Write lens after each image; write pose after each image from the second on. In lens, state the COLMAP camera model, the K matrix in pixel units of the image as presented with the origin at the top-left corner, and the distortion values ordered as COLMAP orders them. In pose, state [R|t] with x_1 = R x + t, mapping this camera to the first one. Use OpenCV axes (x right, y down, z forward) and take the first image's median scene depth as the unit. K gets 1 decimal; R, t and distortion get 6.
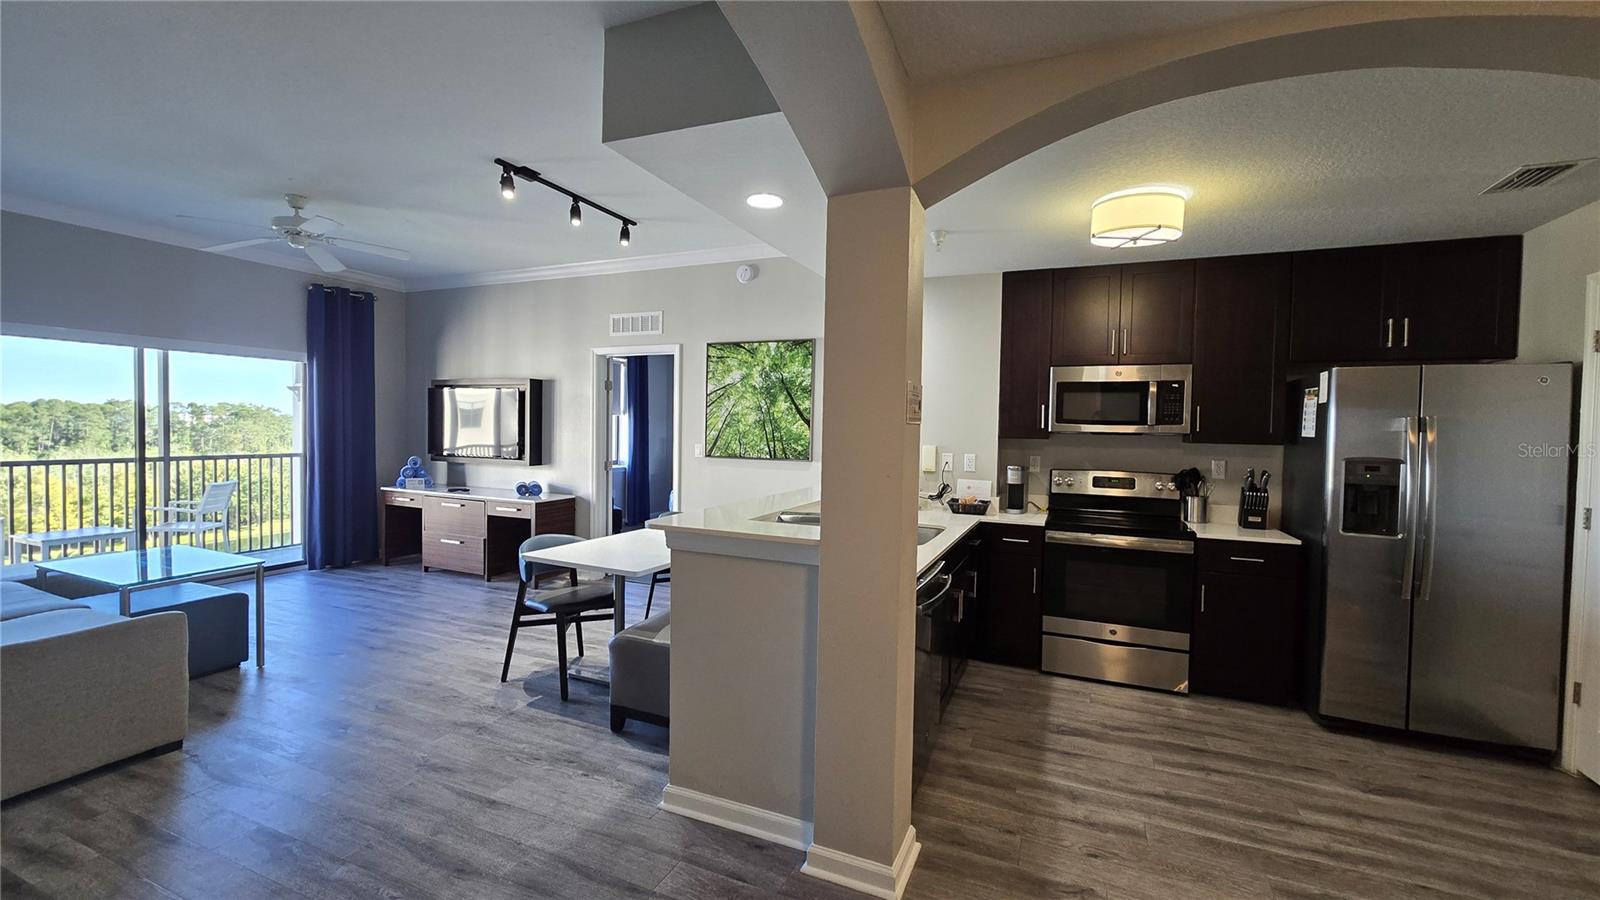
lens RADIAL K [[659.1, 0, 793.8], [0, 659.1, 451.2], [0, 0, 1]] dist [-0.002176, 0.001502]
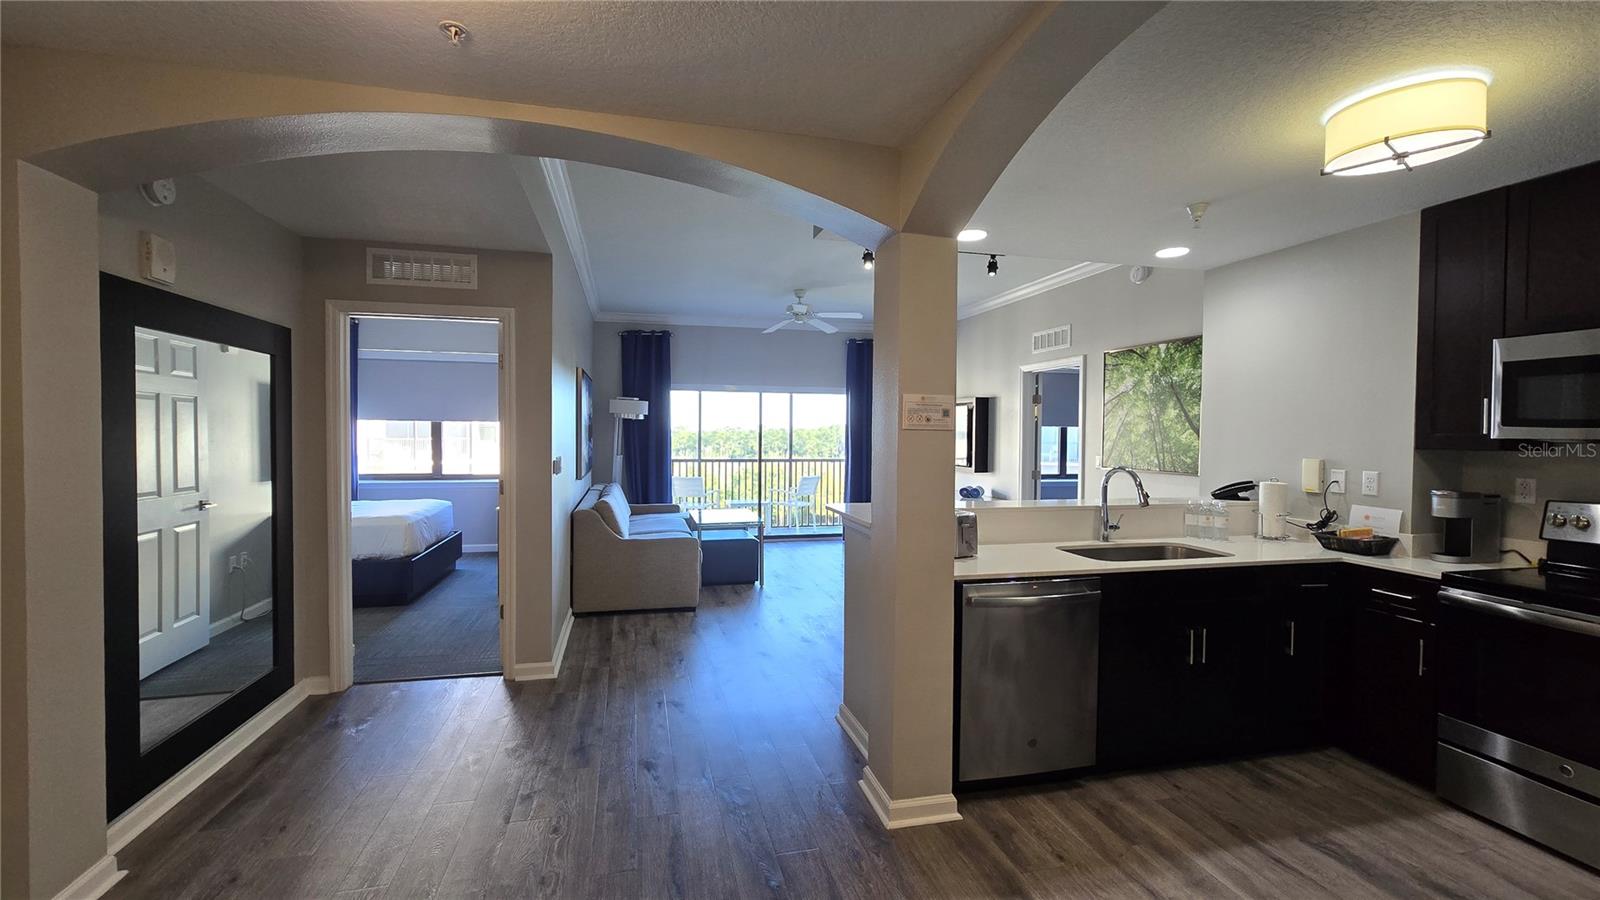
lens RADIAL K [[659.1, 0, 787.6], [0, 659.1, 453.4], [0, 0, 1]] dist [-0.002176, 0.001502]
pose [[0.600882, 0.012652, -0.799237, 0.386397], [-0.029016, 0.999561, -0.005992, 0.006316], [0.798811, 0.026791, 0.600986, 0.046296]]
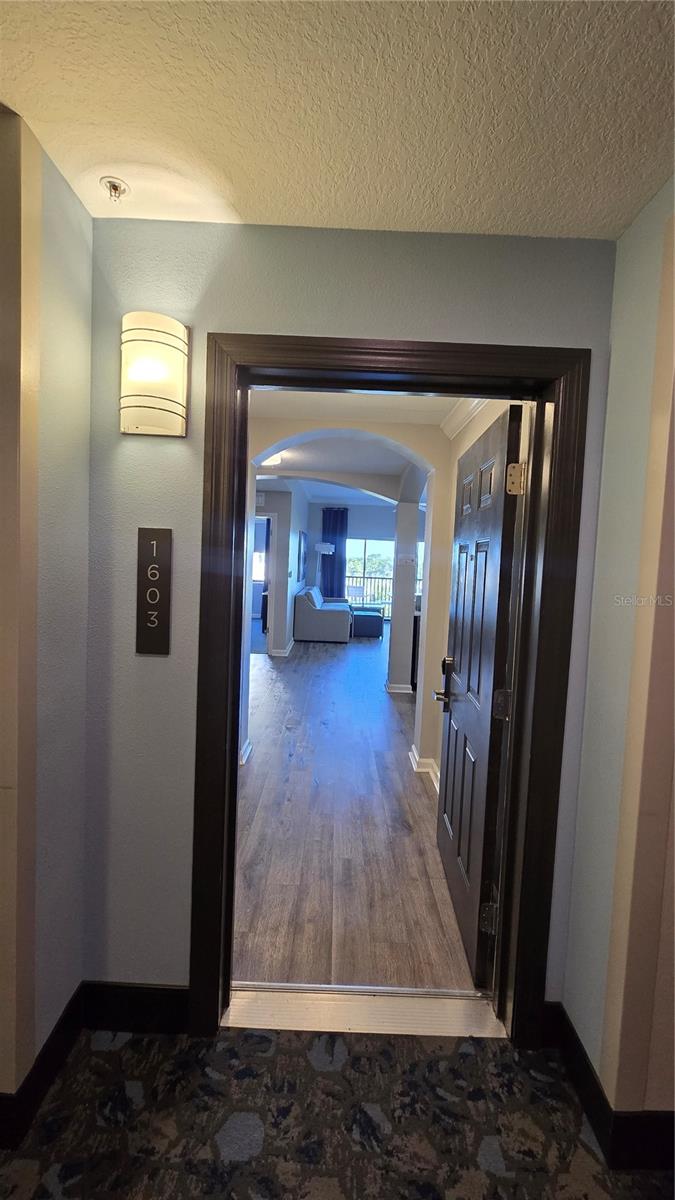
lens RADIAL K [[494.3, 0, 340.4], [0, 494.3, 593.5], [0, 0, 1]] dist [-0.002176, 0.001502]
pose [[0.408384, 0.066765, -0.910365, 1.015796], [-0.073657, 0.996480, 0.040039, 0.011692], [0.909833, 0.050704, 0.411864, -0.175138]]
